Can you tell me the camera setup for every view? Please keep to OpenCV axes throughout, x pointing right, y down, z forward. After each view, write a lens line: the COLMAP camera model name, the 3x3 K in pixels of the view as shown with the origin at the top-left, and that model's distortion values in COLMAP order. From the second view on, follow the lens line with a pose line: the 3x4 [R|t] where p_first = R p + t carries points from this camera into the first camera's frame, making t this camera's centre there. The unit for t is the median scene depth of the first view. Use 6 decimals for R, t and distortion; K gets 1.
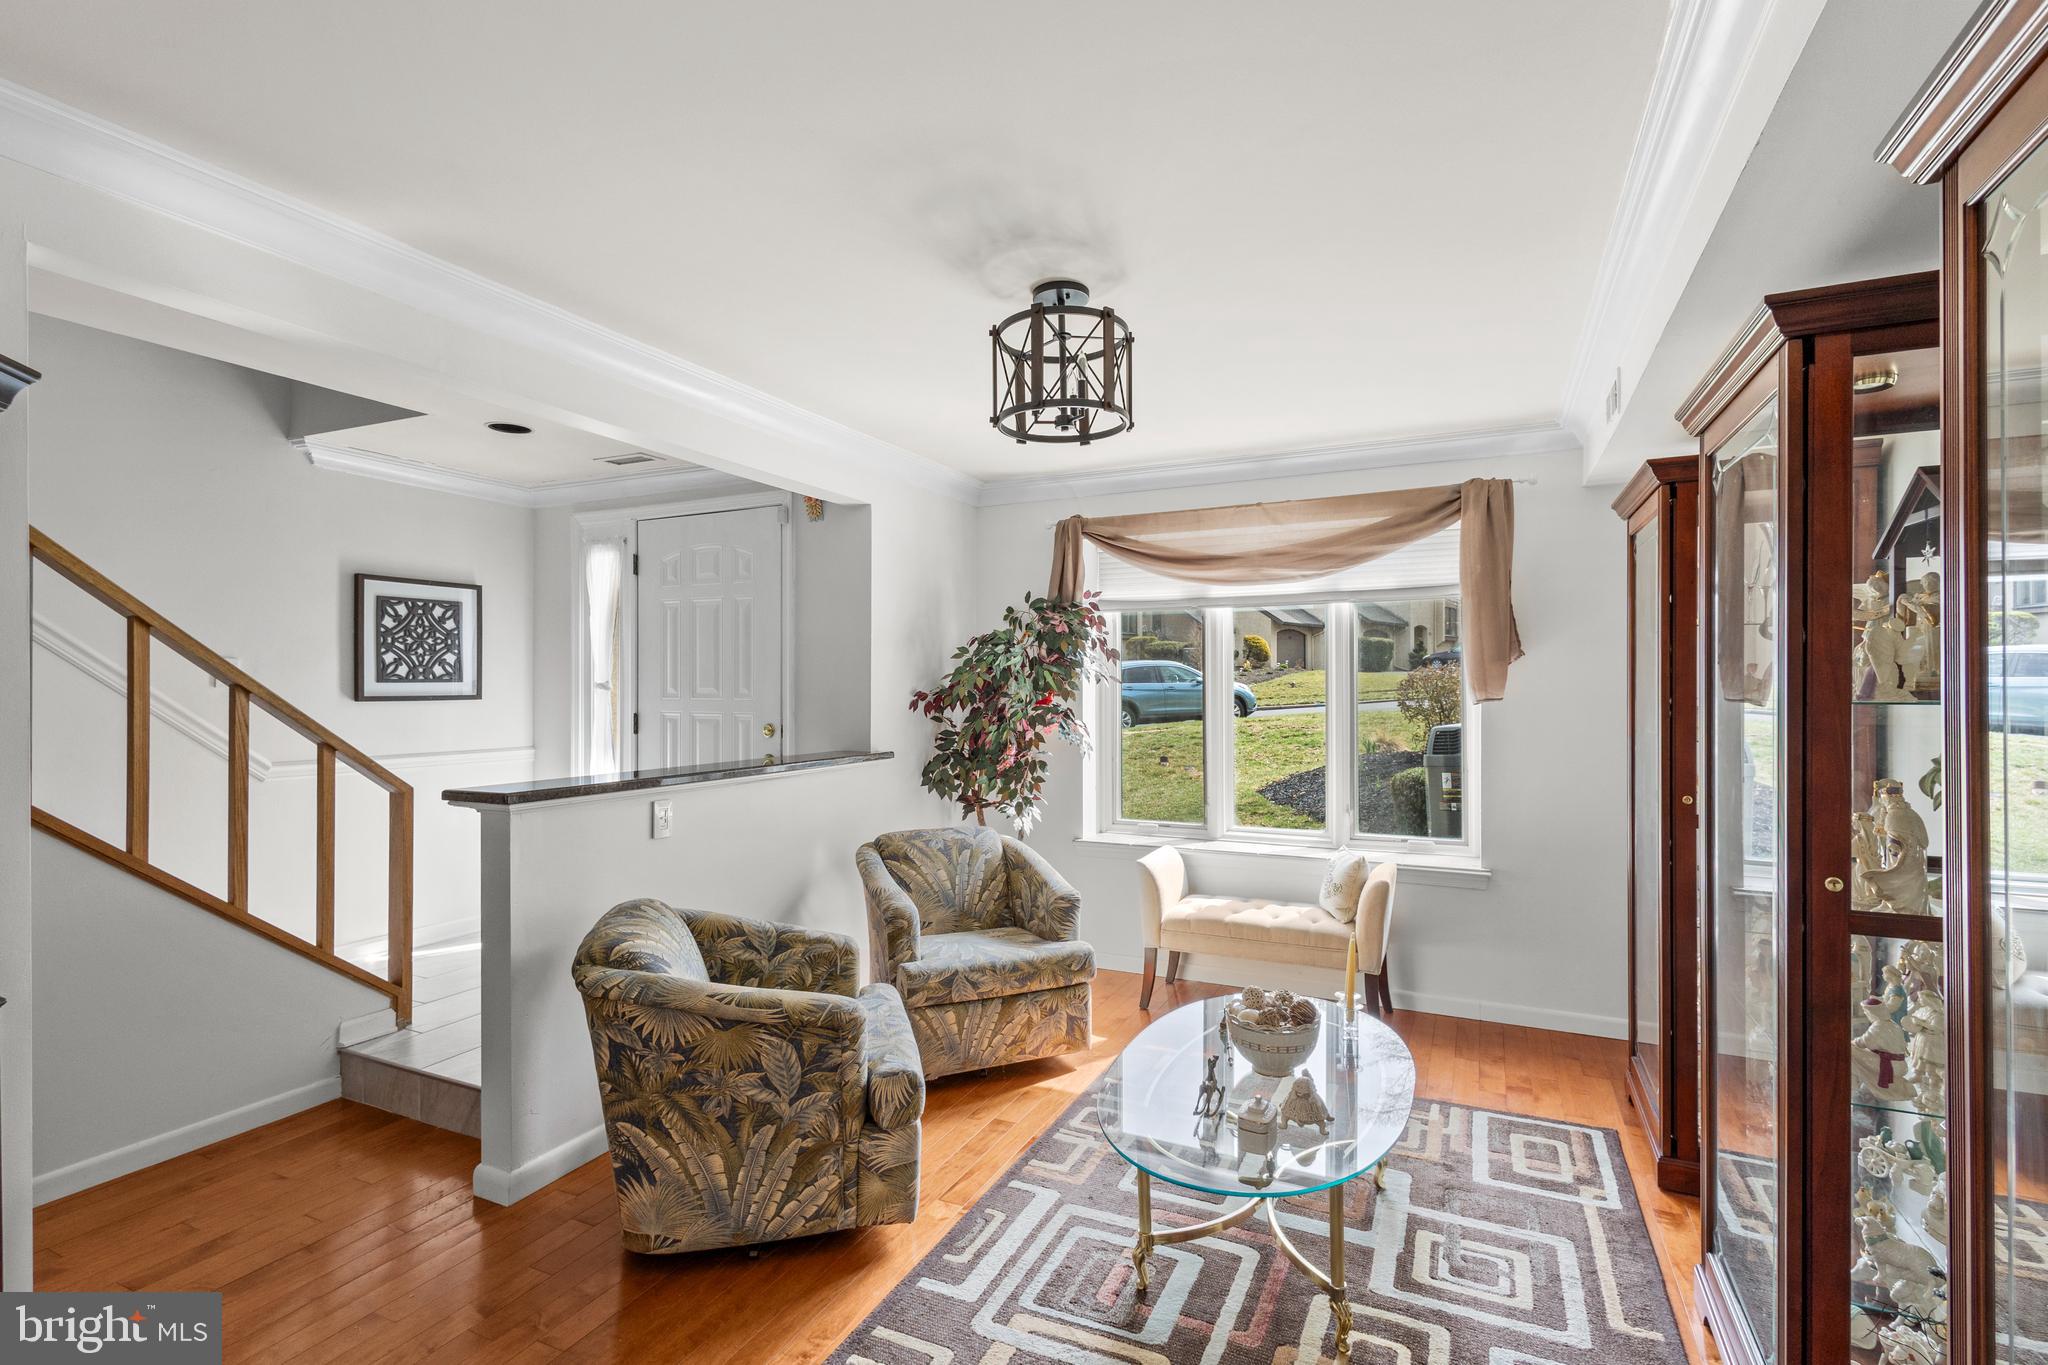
lens RADIAL K [[959.0, 0, 1040.2], [0, 959.0, 681.9], [0, 0, 1]] dist [-0.000728, -0.000350]
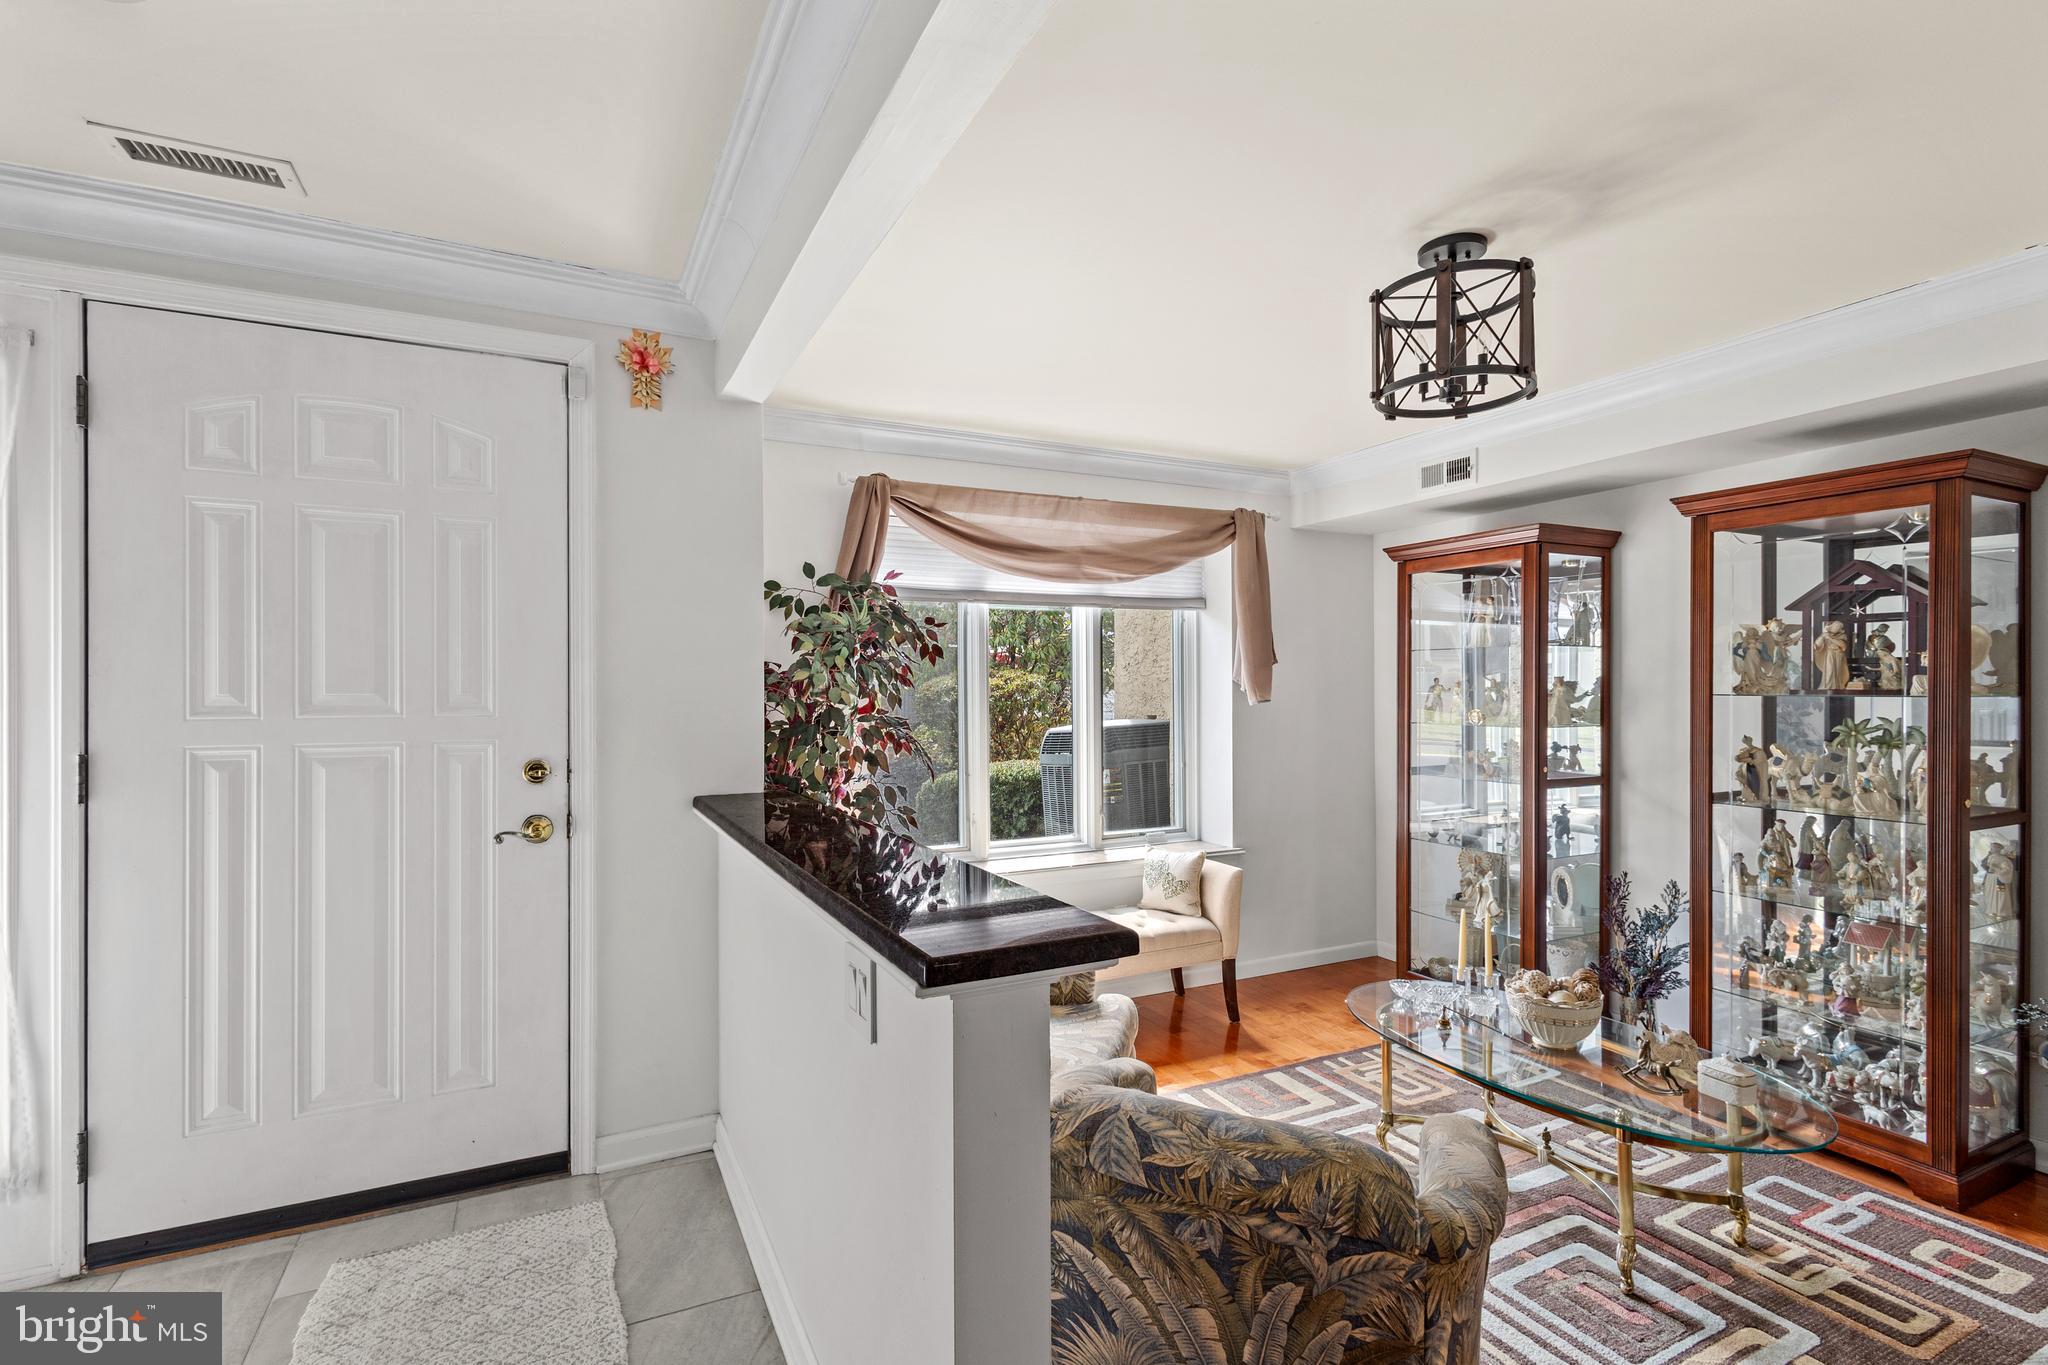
lens RADIAL K [[959.0, 0, 1040.2], [0, 959.0, 681.9], [0, 0, 1]] dist [-0.000728, -0.000350]
pose [[0.617879, 0.006650, 0.786245, -0.545869], [-0.000425, 0.999967, -0.008123, 0.004500], [-0.786273, 0.004685, 0.617862, 0.447052]]
